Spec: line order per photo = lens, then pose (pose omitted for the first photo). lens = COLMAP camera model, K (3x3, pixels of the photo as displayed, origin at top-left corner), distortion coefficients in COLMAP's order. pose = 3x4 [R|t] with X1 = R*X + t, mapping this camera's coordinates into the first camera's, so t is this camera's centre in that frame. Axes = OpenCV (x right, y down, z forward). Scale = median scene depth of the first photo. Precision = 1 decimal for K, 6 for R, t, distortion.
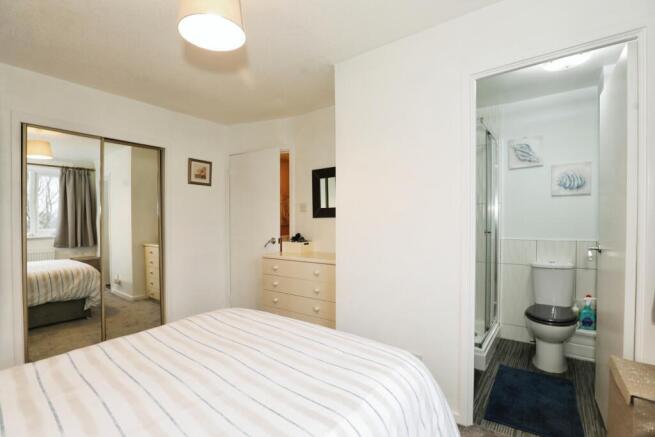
lens RADIAL K [[298.6, 0, 326.9], [0, 298.6, 224.9], [0, 0, 1]] dist [-0.015477, -0.000057]
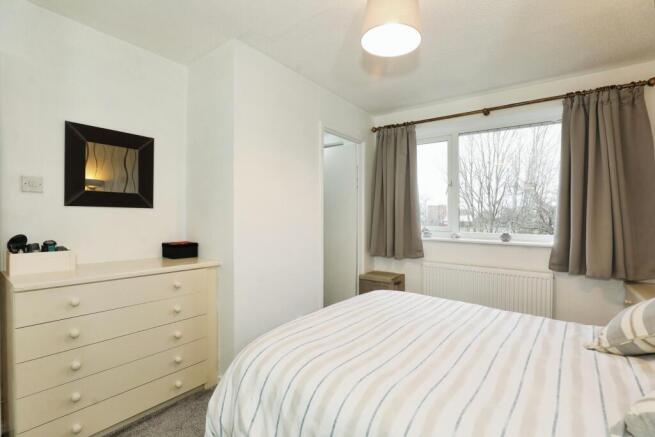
lens RADIAL K [[298.6, 0, 327.1], [0, 298.6, 219.1], [0, 0, 1]] dist [-0.015477, -0.000057]
pose [[0.000605, 0.002874, 0.999996, -1.012041], [-0.004336, 0.999986, -0.002871, 0.000498], [-0.999990, -0.004334, 0.000618, 0.851043]]
